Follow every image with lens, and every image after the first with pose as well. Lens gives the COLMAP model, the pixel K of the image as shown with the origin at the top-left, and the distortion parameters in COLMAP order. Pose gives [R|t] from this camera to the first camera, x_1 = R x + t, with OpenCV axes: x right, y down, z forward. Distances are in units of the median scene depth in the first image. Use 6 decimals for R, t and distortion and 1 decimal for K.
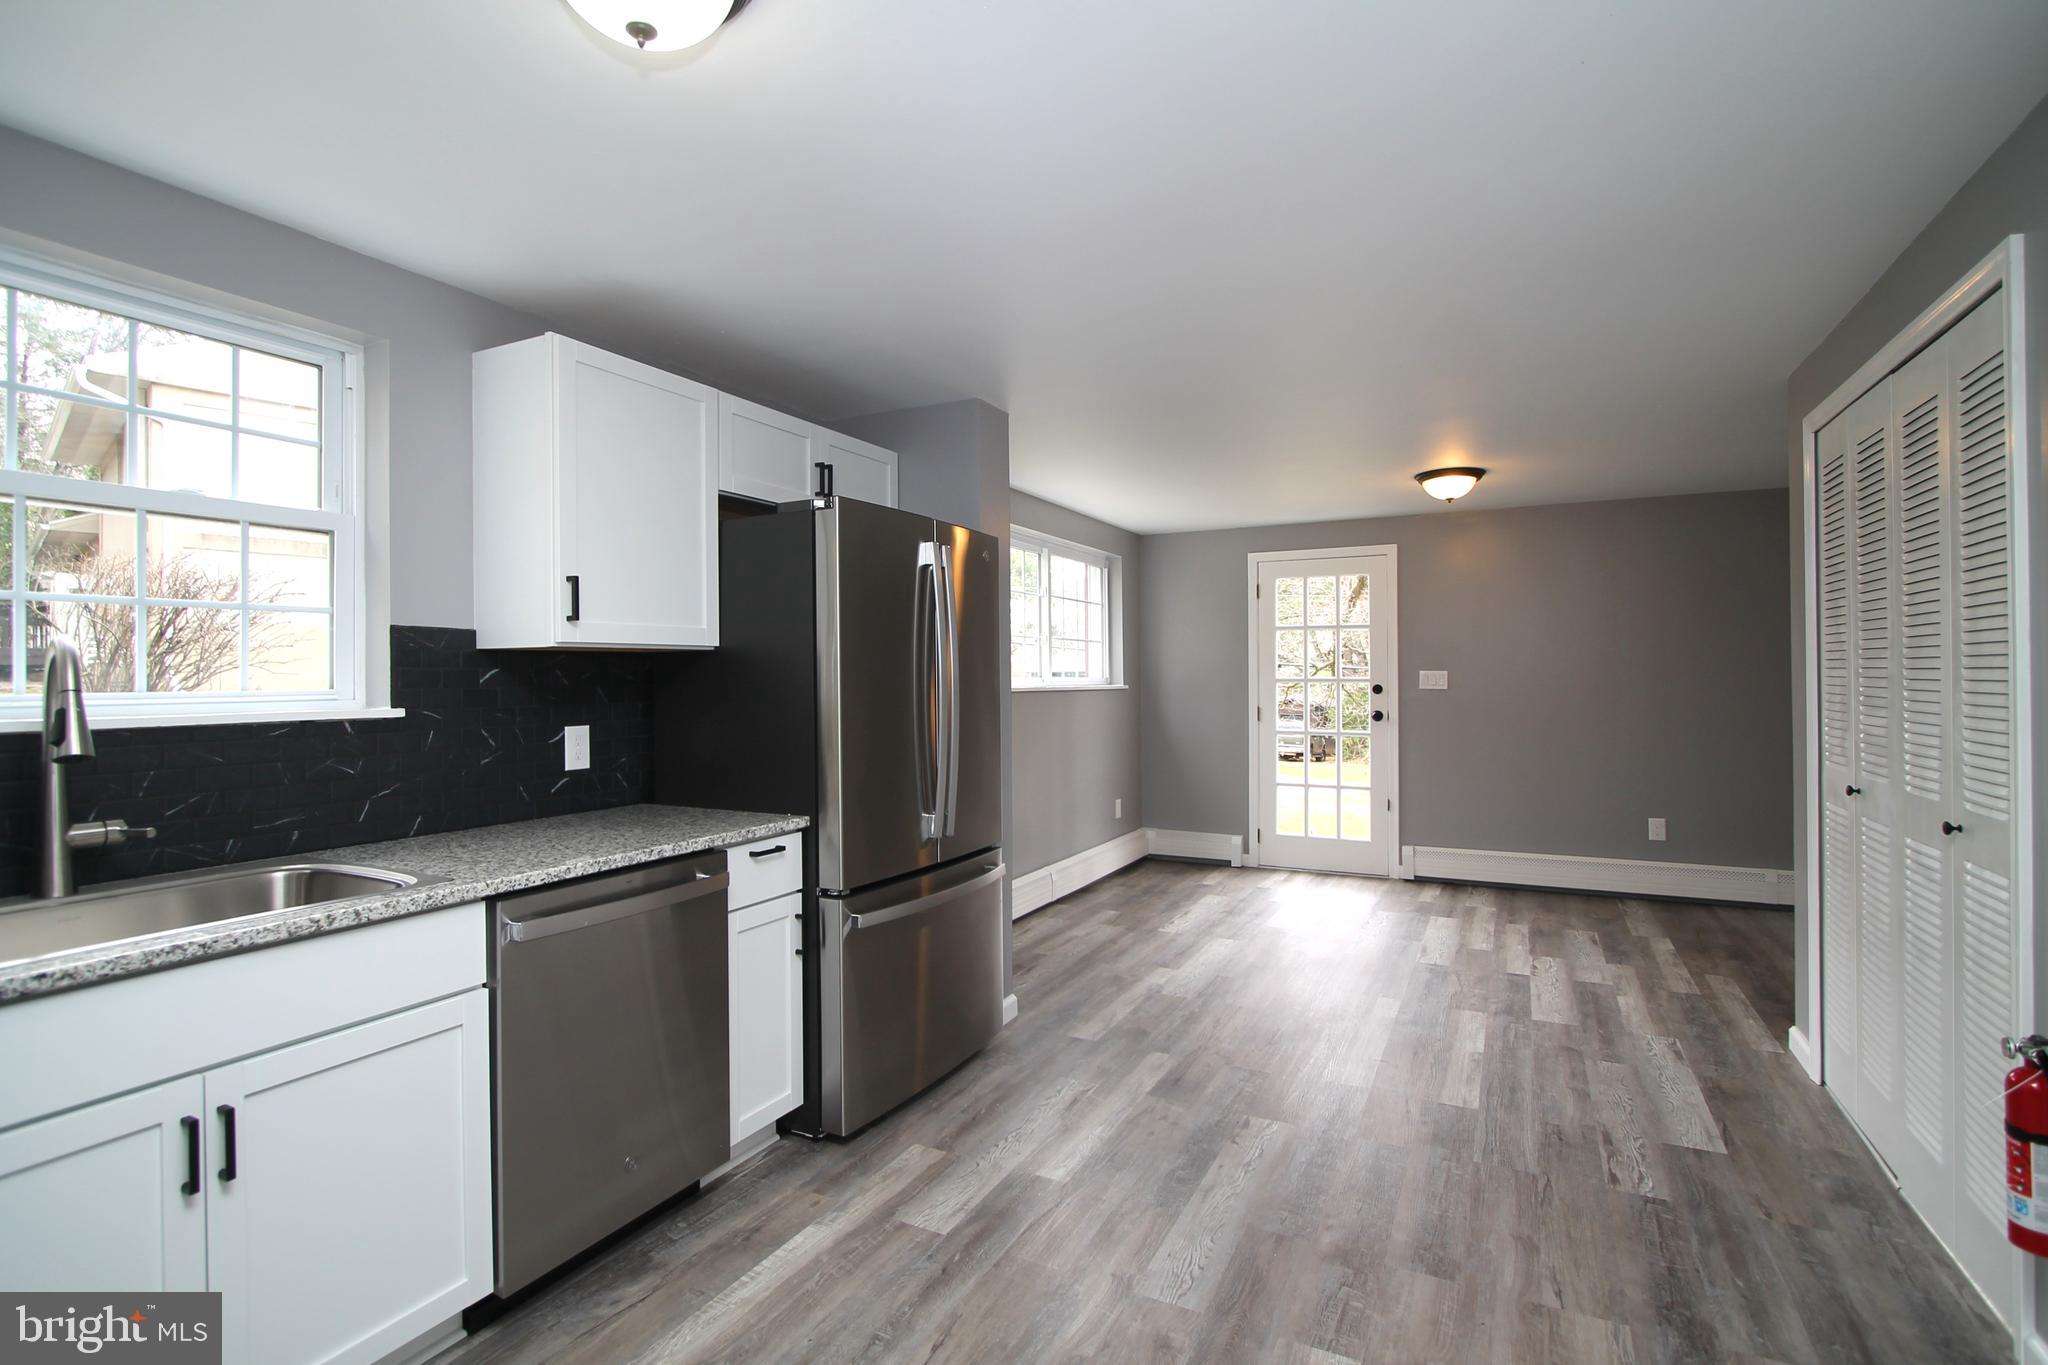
lens RADIAL K [[976.8, 0, 1024.1], [0, 976.8, 675.1], [0, 0, 1]] dist [-0.011474, 0.000219]
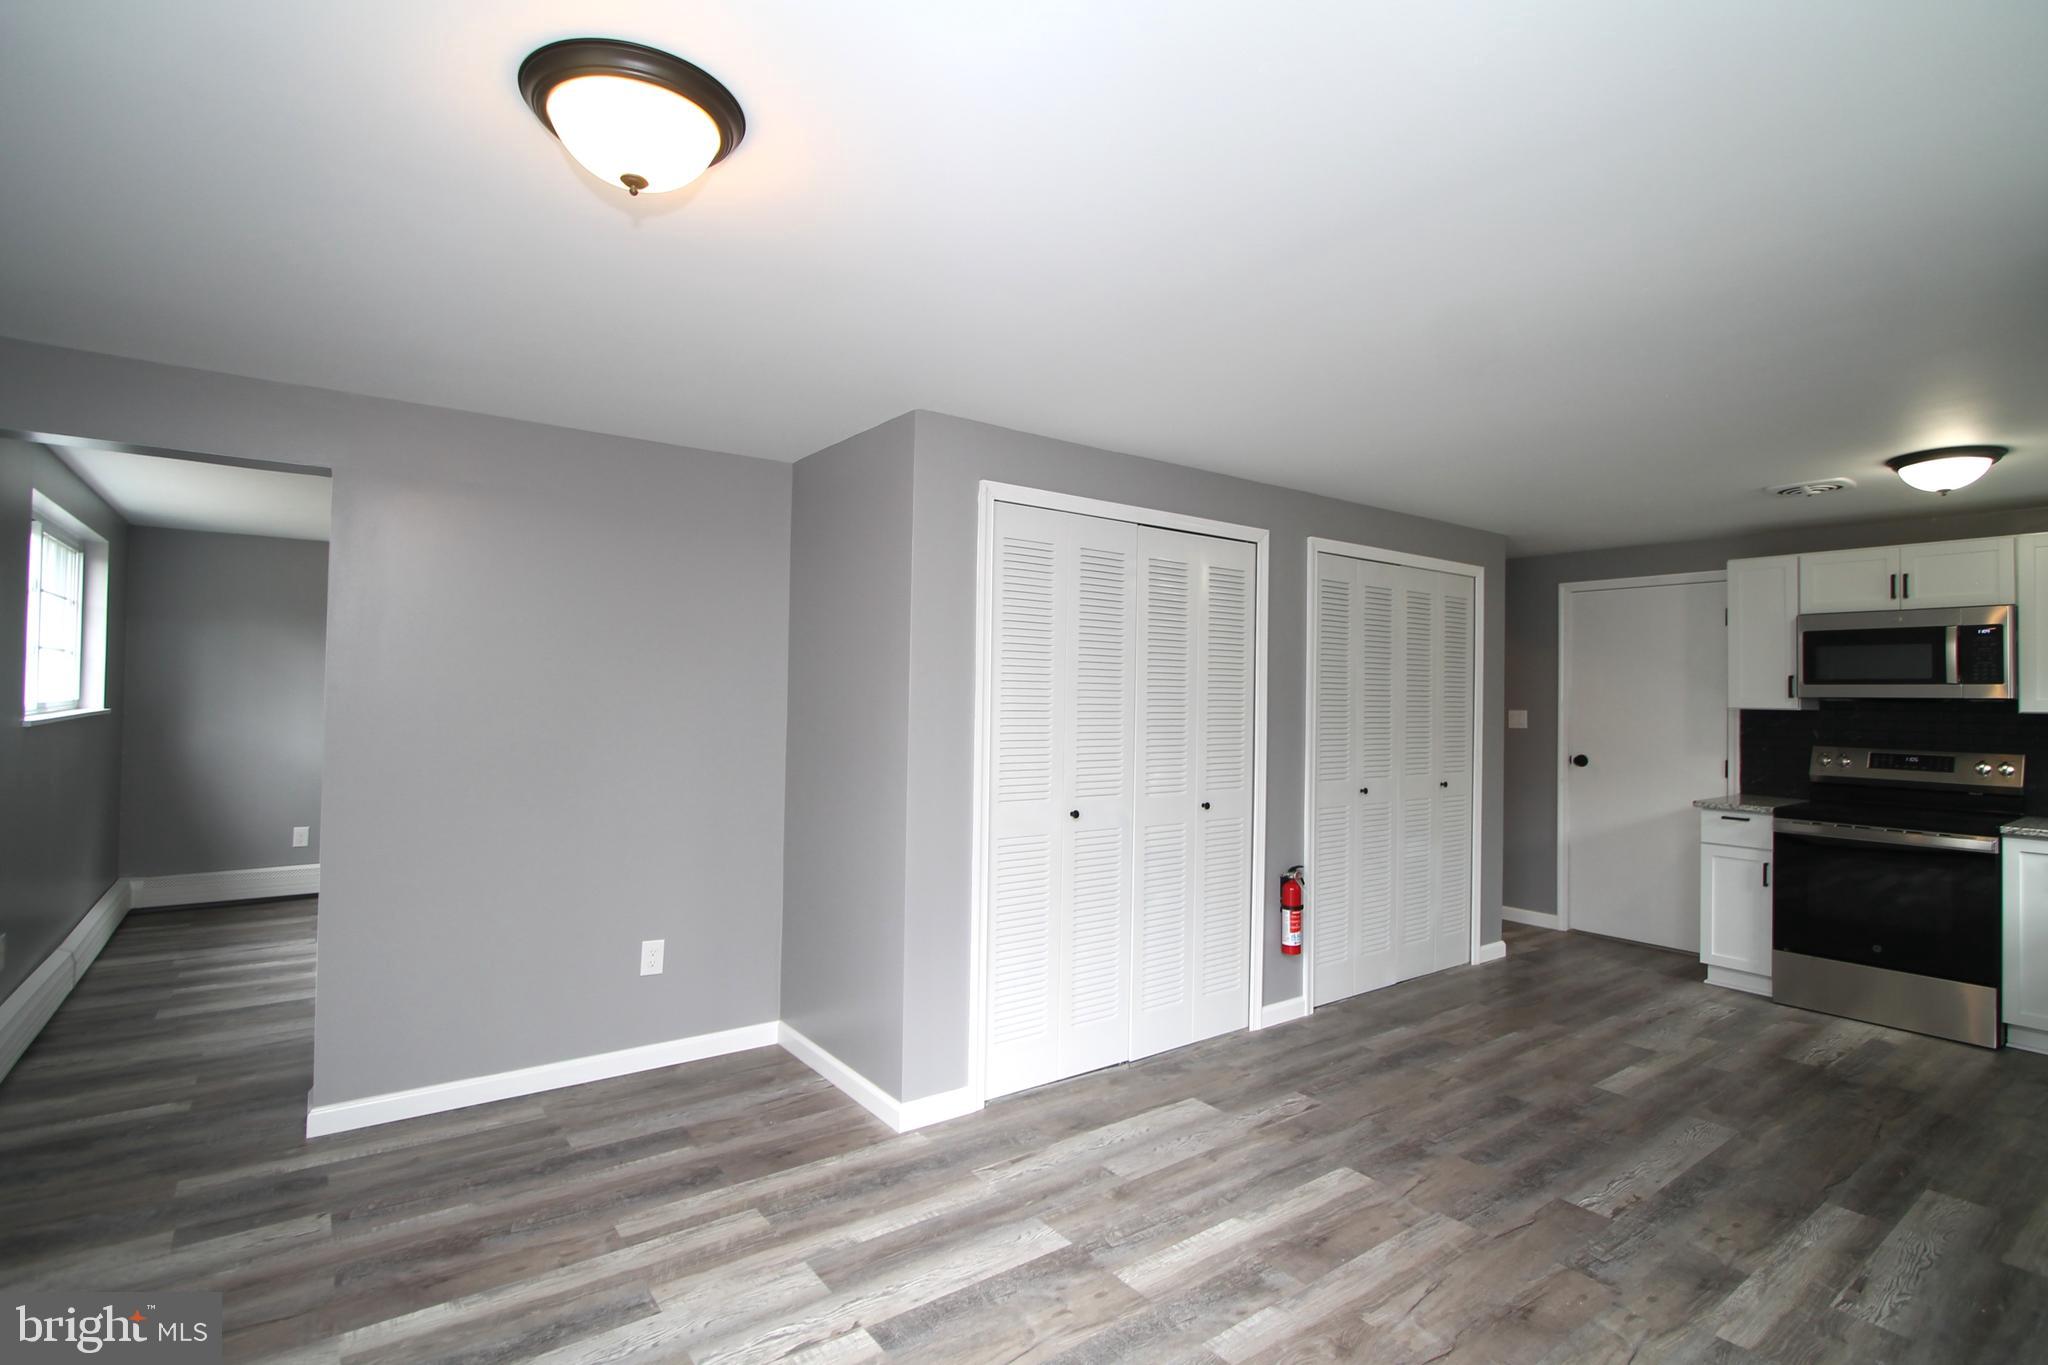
lens RADIAL K [[976.8, 0, 1024.1], [0, 976.8, 675.1], [0, 0, 1]] dist [-0.011474, 0.000219]
pose [[-0.896635, 0.001074, 0.442768, 0.289816], [-0.012288, 0.999552, -0.027309, -0.025199], [-0.442599, -0.029927, -0.896220, 1.873779]]
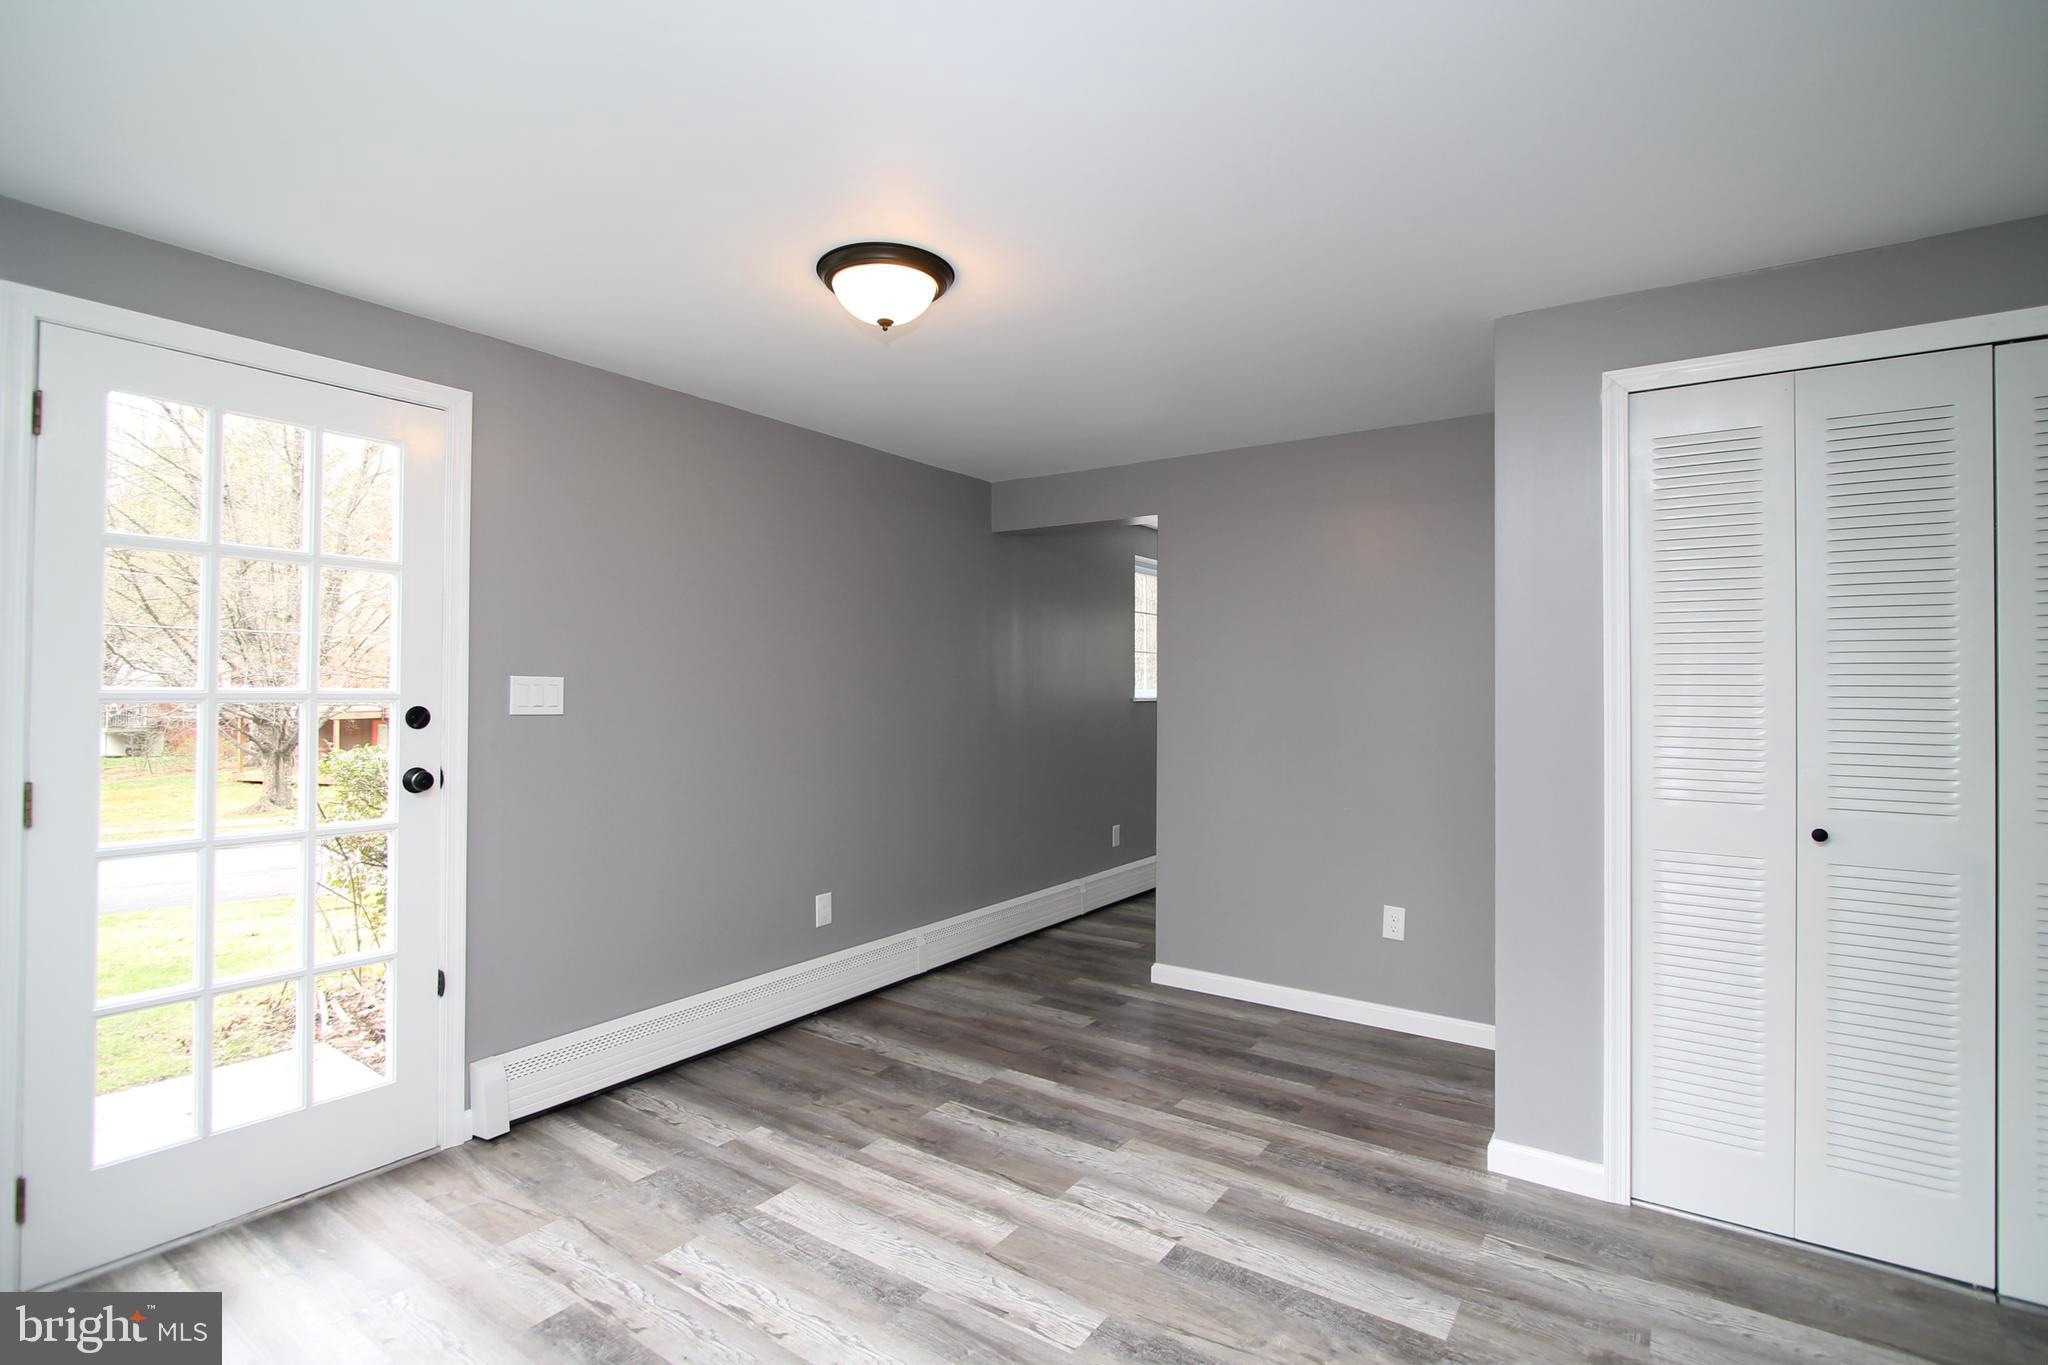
lens RADIAL K [[976.8, 0, 1024.1], [0, 976.8, 675.1], [0, 0, 1]] dist [-0.011474, 0.000219]
pose [[0.134636, 0.016658, 0.990755, -0.045448], [-0.007841, 0.999845, -0.015745, 0.000973], [-0.990864, -0.005649, 0.134746, 1.329708]]
